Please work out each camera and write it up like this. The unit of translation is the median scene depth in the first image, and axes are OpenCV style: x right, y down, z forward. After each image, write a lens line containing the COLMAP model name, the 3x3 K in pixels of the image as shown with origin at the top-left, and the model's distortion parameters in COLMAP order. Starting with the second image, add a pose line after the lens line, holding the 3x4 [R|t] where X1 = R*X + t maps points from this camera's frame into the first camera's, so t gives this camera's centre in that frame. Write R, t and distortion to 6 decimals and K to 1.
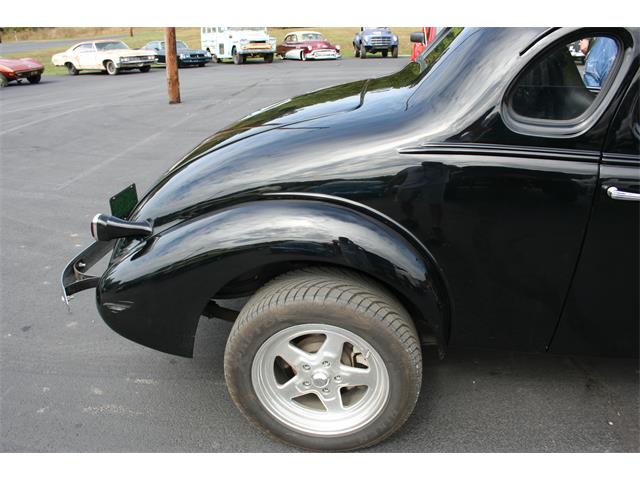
lens RADIAL K [[529.2, 0, 317.0], [0, 529.2, 252.9], [0, 0, 1]] dist [-0.158801, 0.122855]
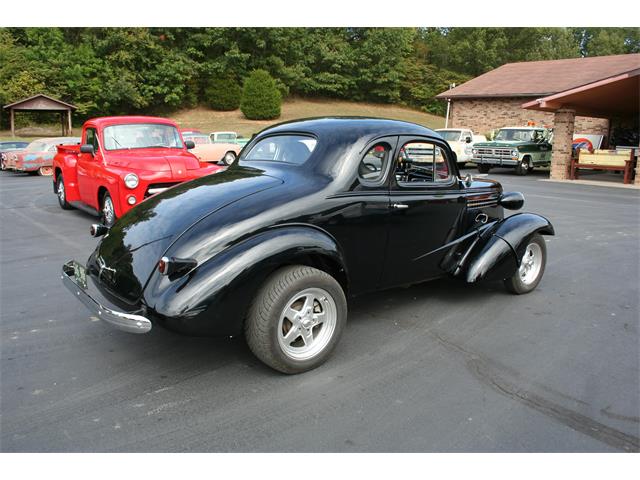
lens RADIAL K [[529.2, 0, 317.0], [0, 529.2, 252.9], [0, 0, 1]] dist [-0.158801, 0.122855]
pose [[0.686763, -0.133165, 0.714579, -1.208877], [0.271975, 0.958742, -0.082721, 0.160566], [-0.674082, 0.251157, 0.694646, -0.356588]]
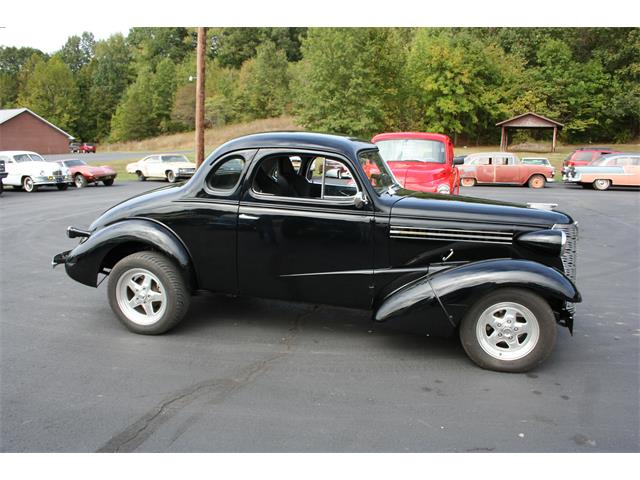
lens RADIAL K [[529.2, 0, 317.0], [0, 529.2, 252.9], [0, 0, 1]] dist [-0.158801, 0.122855]
pose [[0.991235, 0.052091, -0.121408, 1.019281], [-0.077072, 0.974405, -0.211176, 0.466521], [0.107301, 0.218682, 0.969879, -1.176704]]
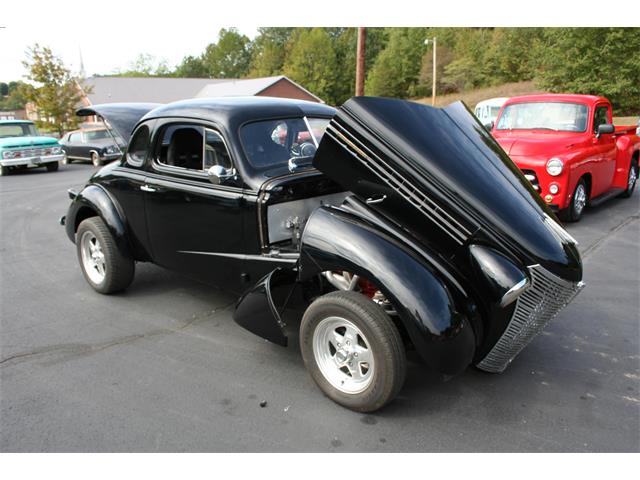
lens RADIAL K [[529.2, 0, 317.0], [0, 529.2, 252.9], [0, 0, 1]] dist [-0.158801, 0.122855]
pose [[0.821439, 0.159842, -0.547438, 2.181373], [-0.237194, 0.968711, -0.073067, 0.144004], [0.518630, 0.189869, 0.833650, -0.511693]]
